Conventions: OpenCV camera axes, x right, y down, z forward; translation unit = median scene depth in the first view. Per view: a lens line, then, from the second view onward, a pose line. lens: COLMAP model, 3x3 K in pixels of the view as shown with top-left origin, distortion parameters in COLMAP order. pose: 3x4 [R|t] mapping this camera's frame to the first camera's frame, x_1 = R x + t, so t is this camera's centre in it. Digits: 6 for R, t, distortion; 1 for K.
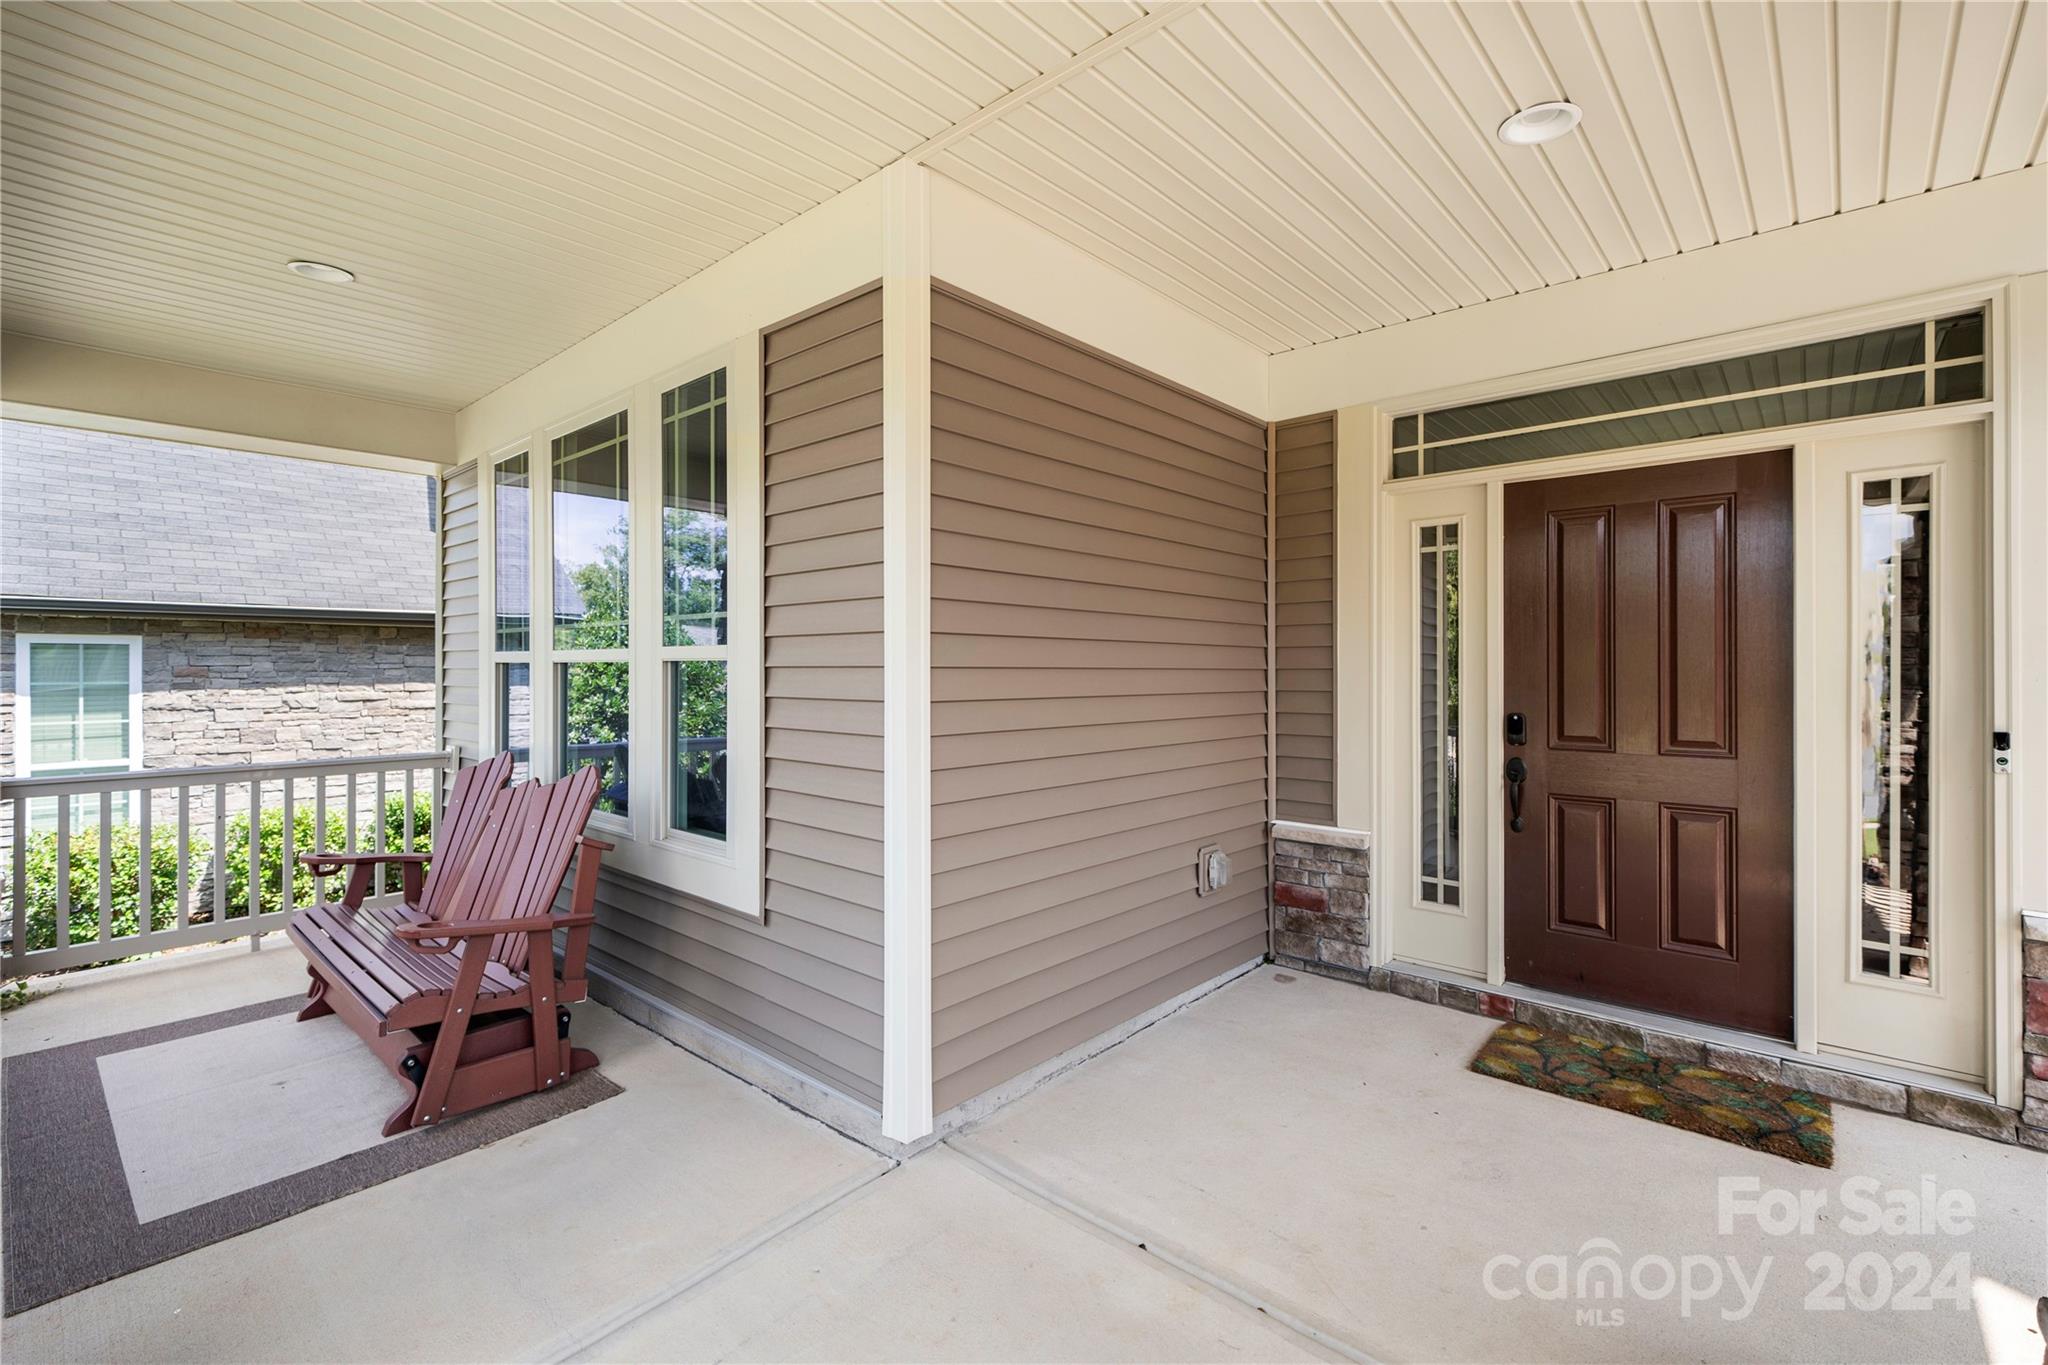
lens RADIAL K [[901.4, 0, 1014.6], [0, 901.4, 670.7], [0, 0, 1]] dist [-0.002014, -0.000807]
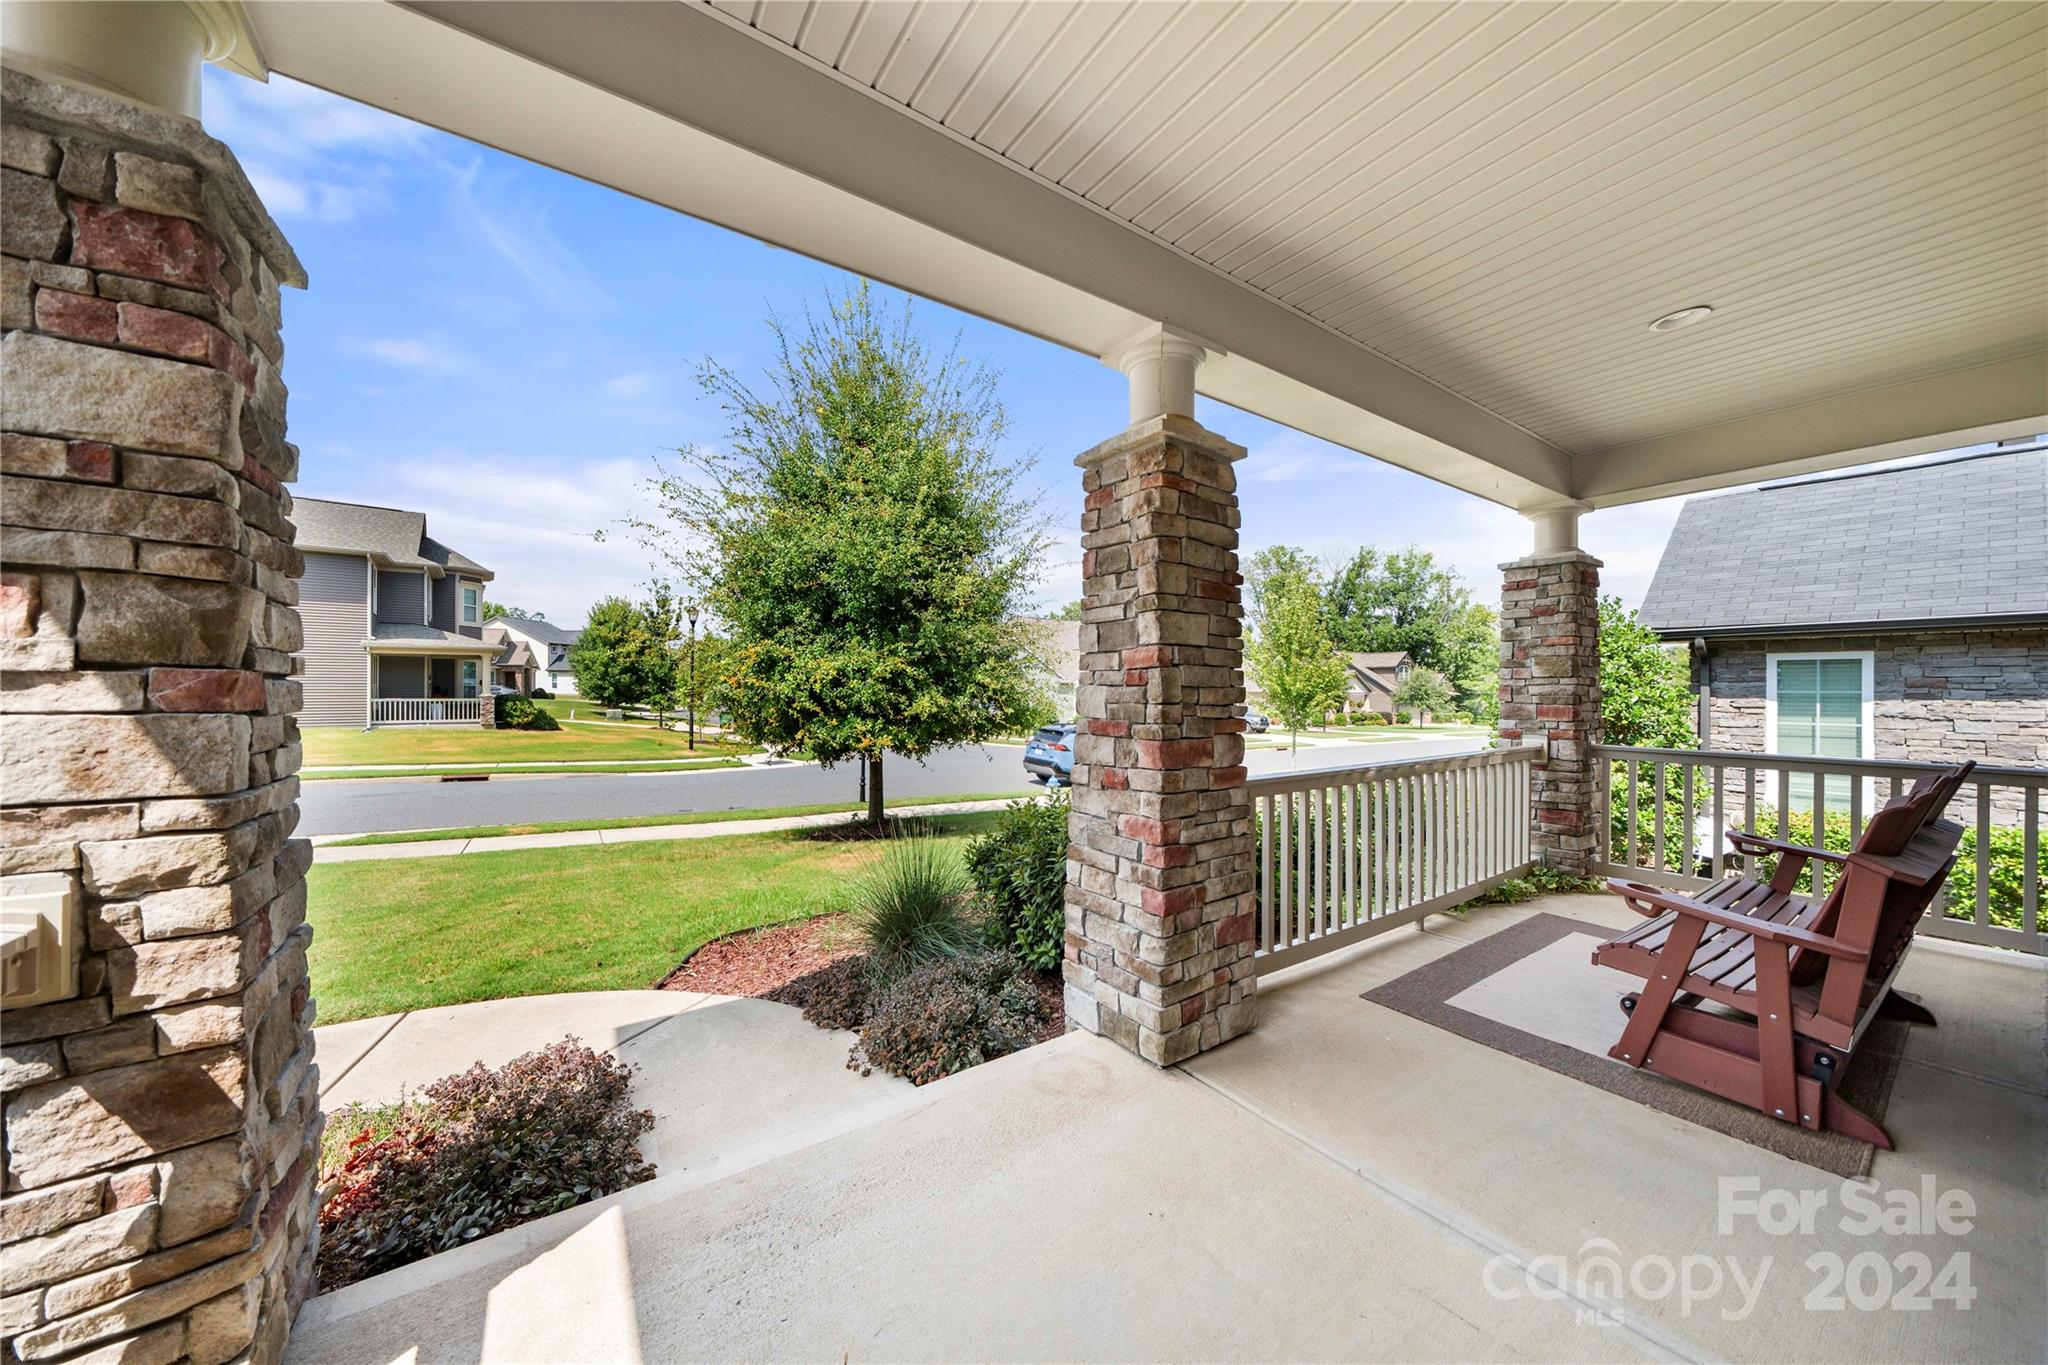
lens RADIAL K [[703.1, 0, 1024.0], [0, 703.1, 682.5], [0, 0, 1]] dist [-0.000734, -0.000139]
pose [[-0.234161, -0.006512, -0.972176, 0.259135], [-0.009719, 0.999943, -0.004357, 0.028895], [0.972149, 0.008428, -0.234211, 0.322950]]
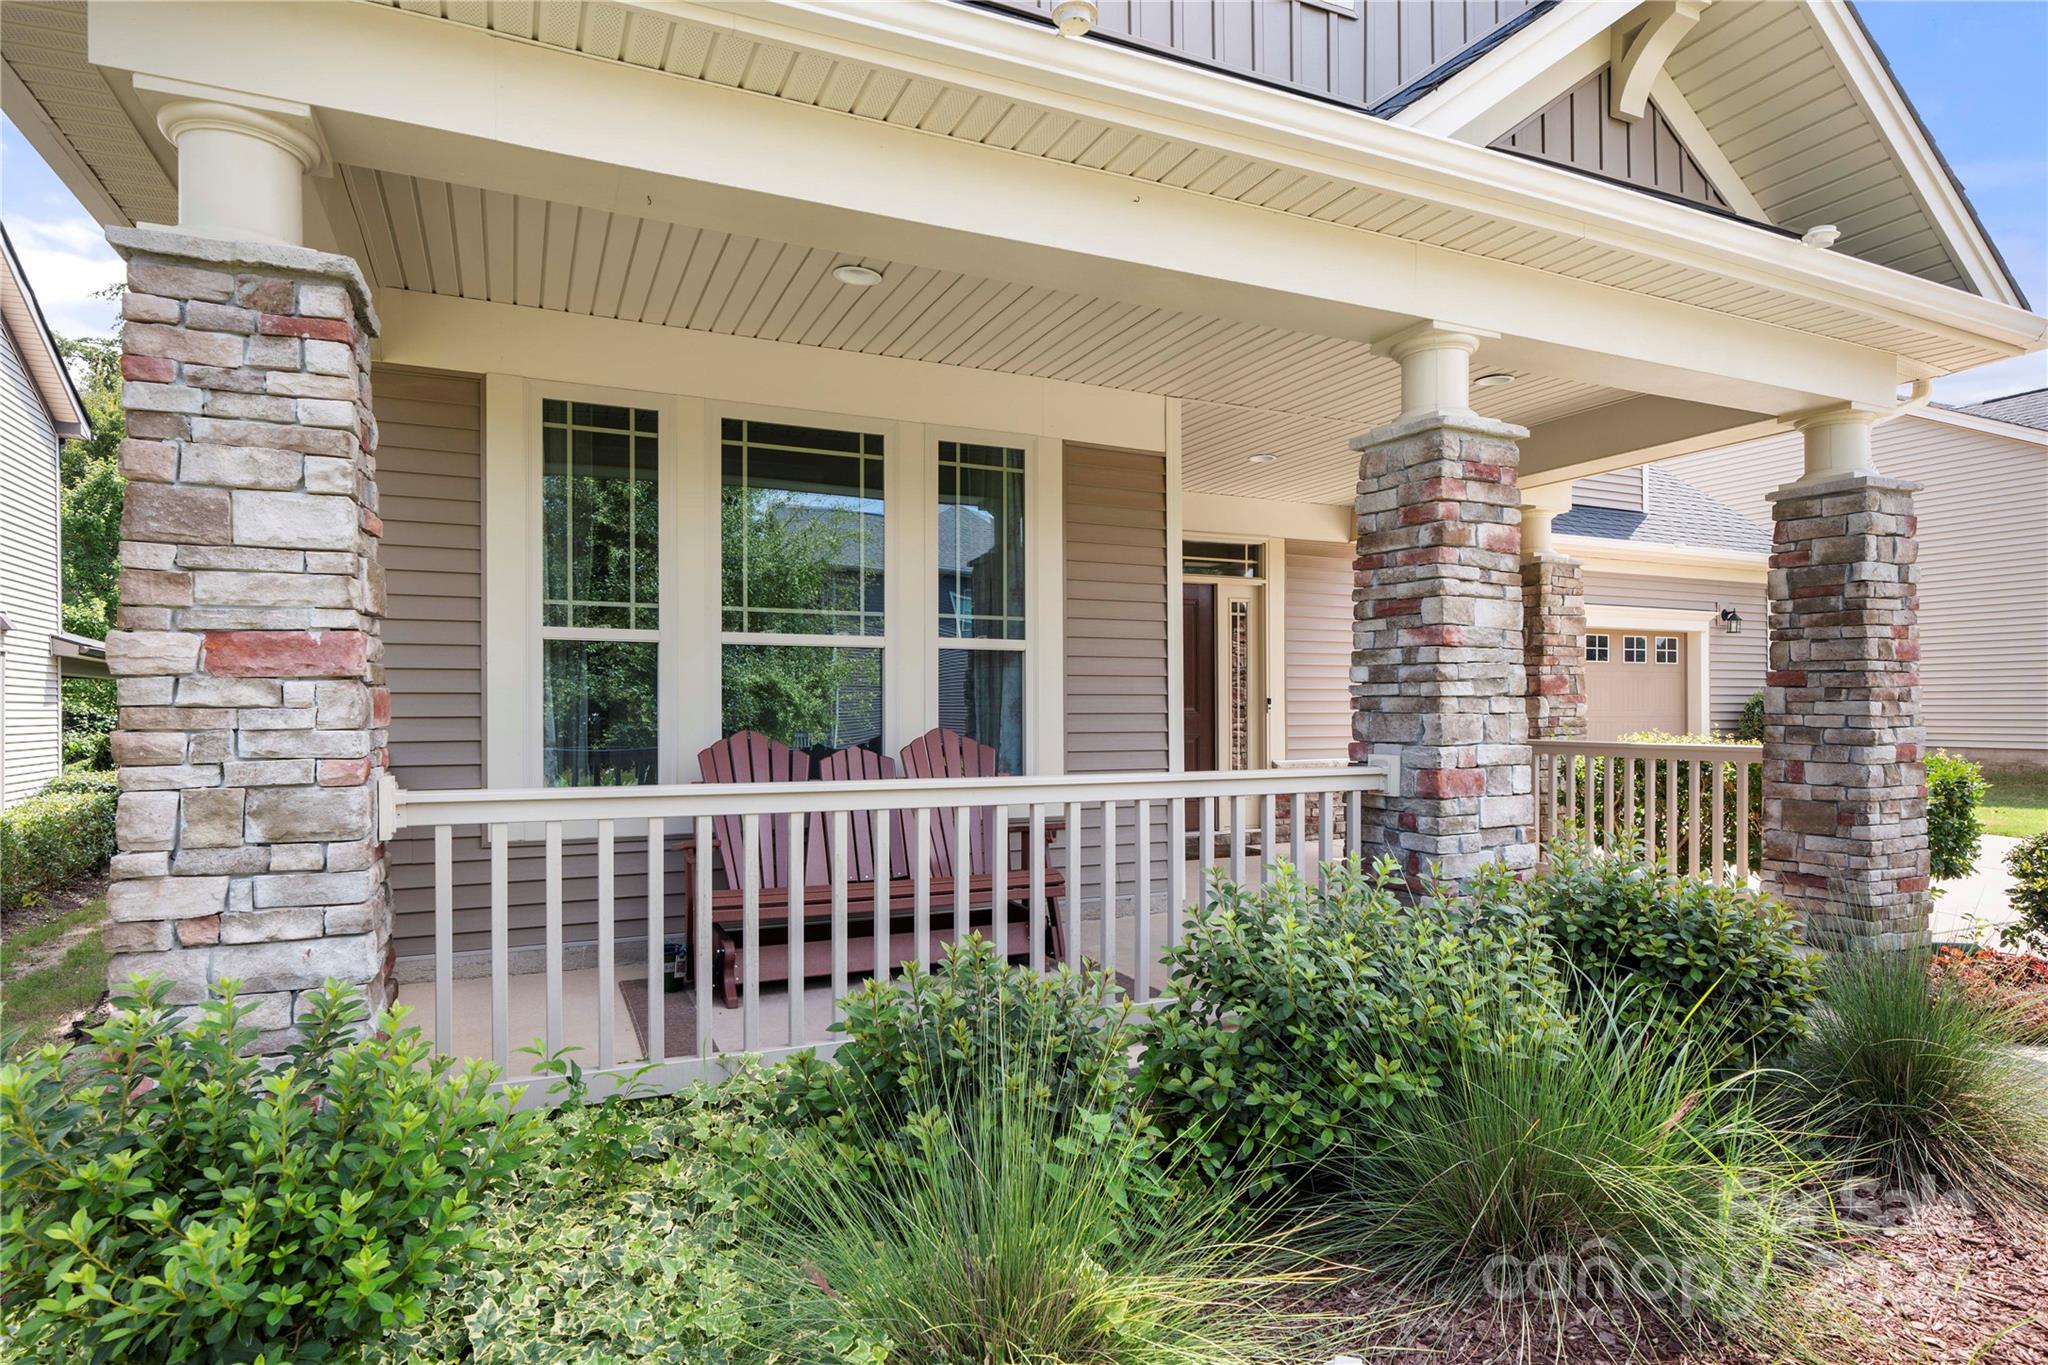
lens RADIAL K [[1113.7, 0, 1023.5], [0, 1113.7, 731.7], [0, 0, 1]] dist [-0.034294, 0.000100]
pose [[0.389246, -0.016321, 0.920989, -1.604752], [0.005442, 0.999866, 0.015419, 0.073649], [-0.921118, -0.000989, 0.389283, 0.243085]]
